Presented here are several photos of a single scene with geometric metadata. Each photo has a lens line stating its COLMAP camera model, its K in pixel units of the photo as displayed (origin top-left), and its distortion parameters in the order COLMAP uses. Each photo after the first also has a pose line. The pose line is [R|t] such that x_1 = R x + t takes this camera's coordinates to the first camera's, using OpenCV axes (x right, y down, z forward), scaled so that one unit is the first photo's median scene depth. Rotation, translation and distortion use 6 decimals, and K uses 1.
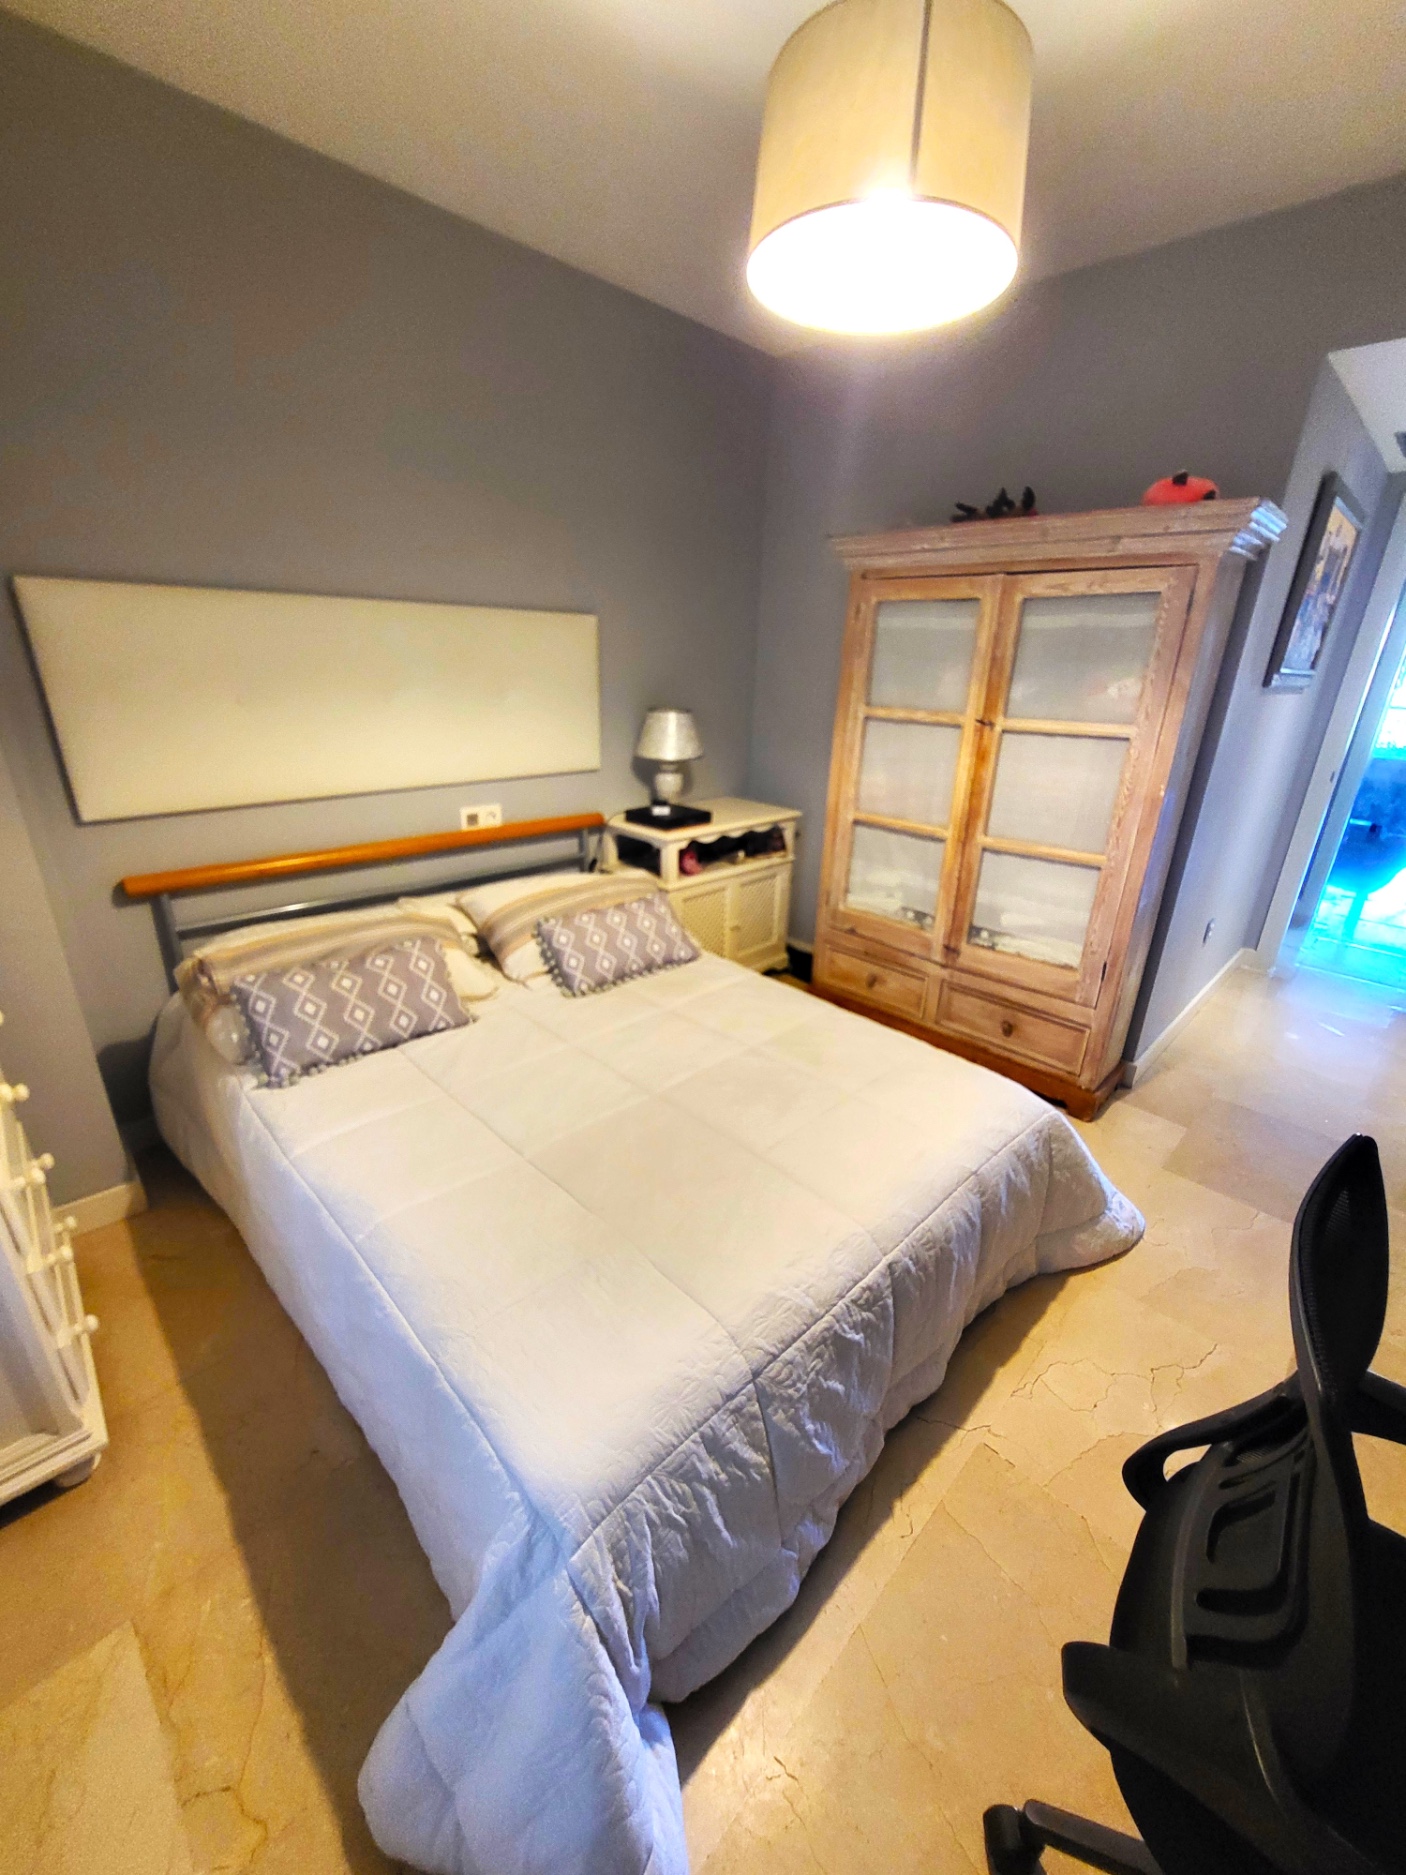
lens RADIAL K [[765.6, 0, 709.5], [0, 765.6, 951.4], [0, 0, 1]] dist [0.015566, -0.000515]
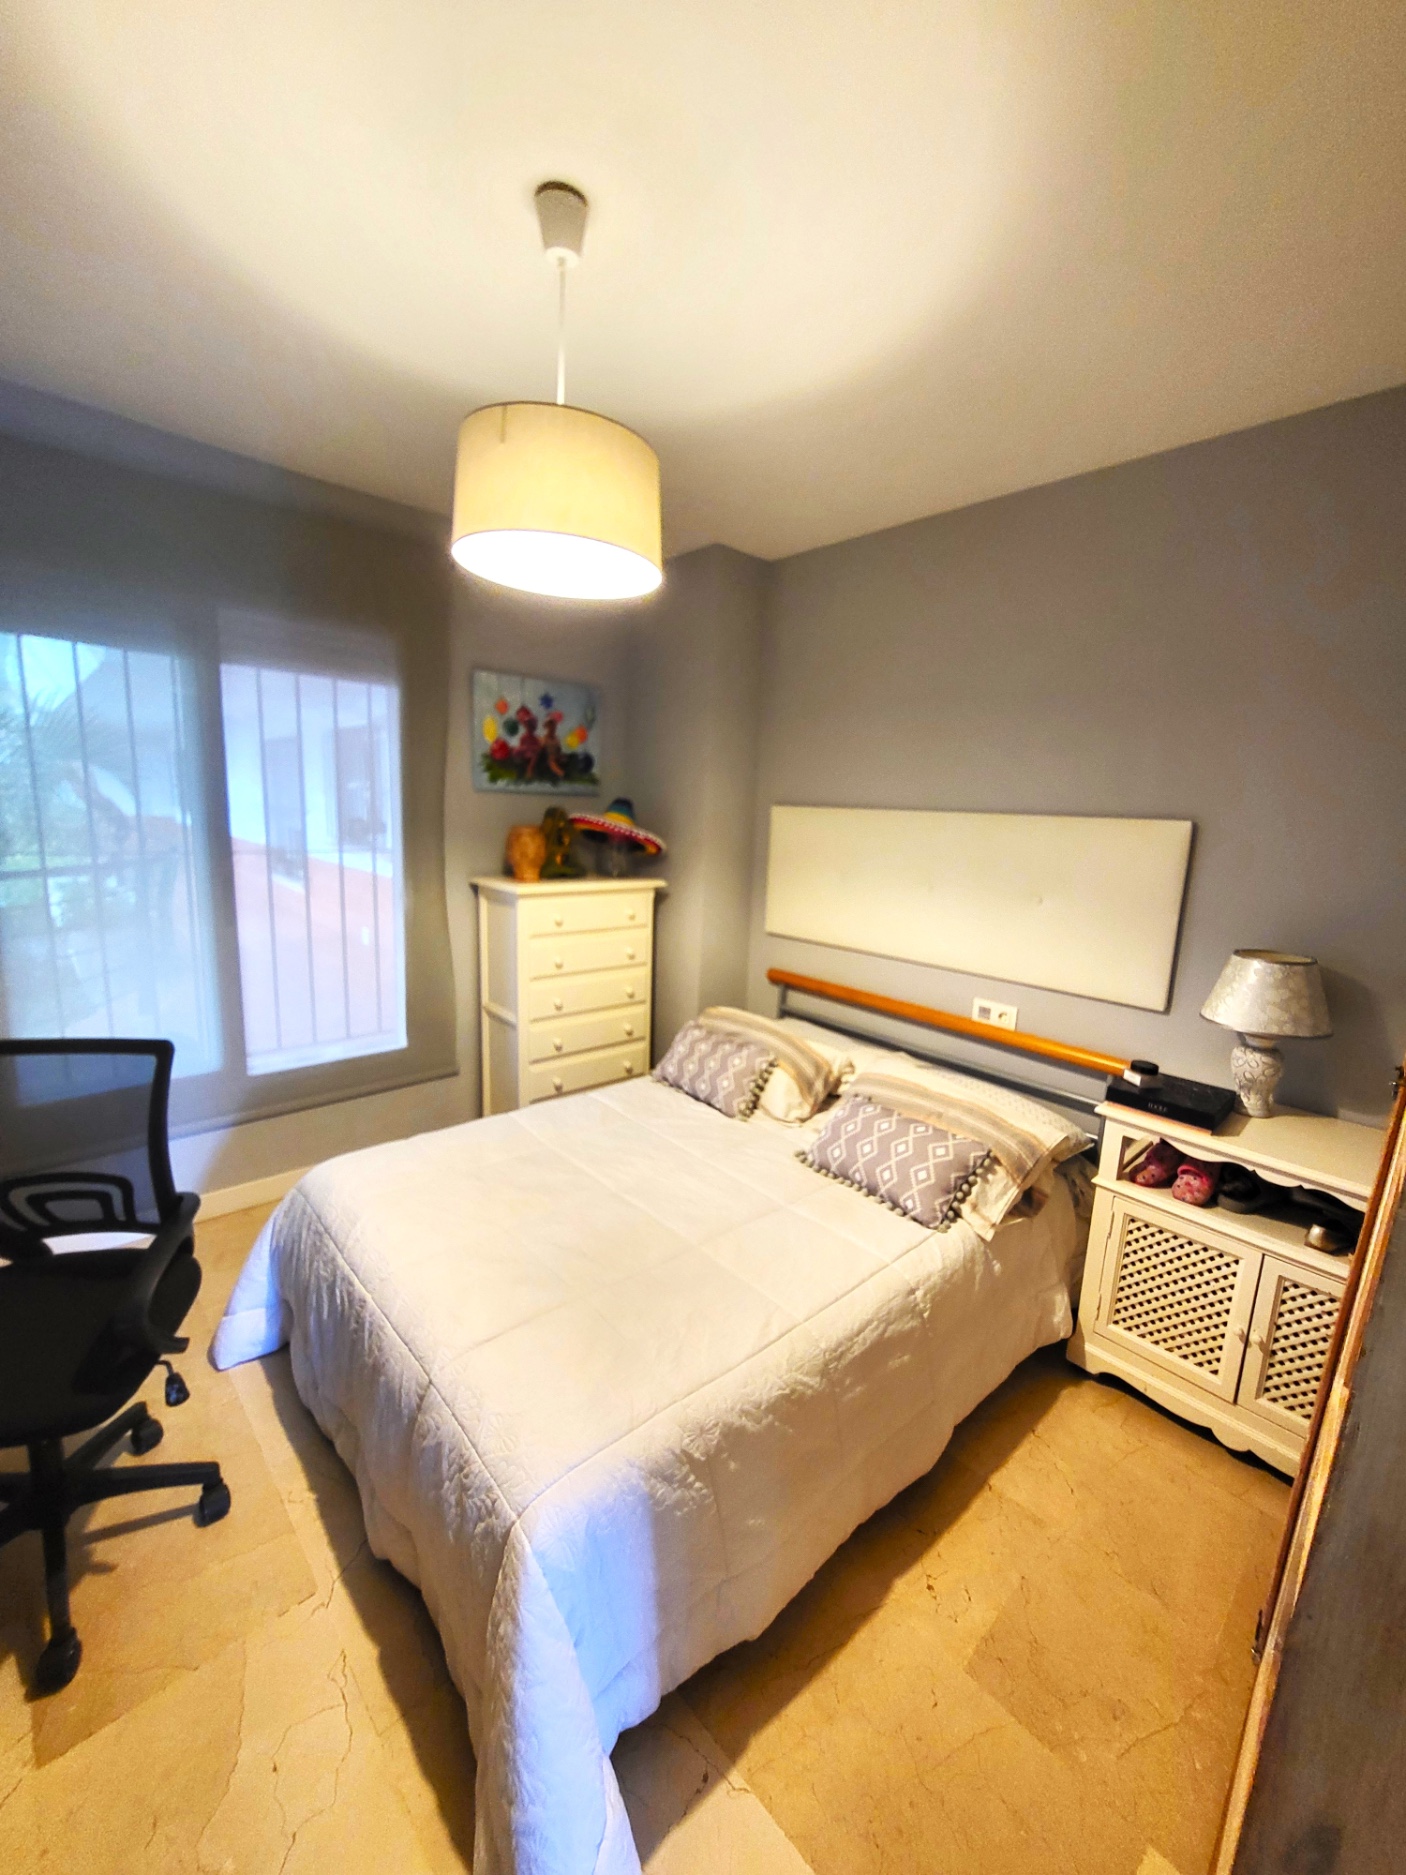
lens RADIAL K [[765.6, 0, 706.3], [0, 765.6, 941.7], [0, 0, 1]] dist [0.015566, -0.000515]
pose [[-0.058001, 0.138949, -0.988600, 0.783541], [-0.407584, 0.900680, 0.150505, -0.298430], [0.911324, 0.411666, 0.004393, 0.735510]]
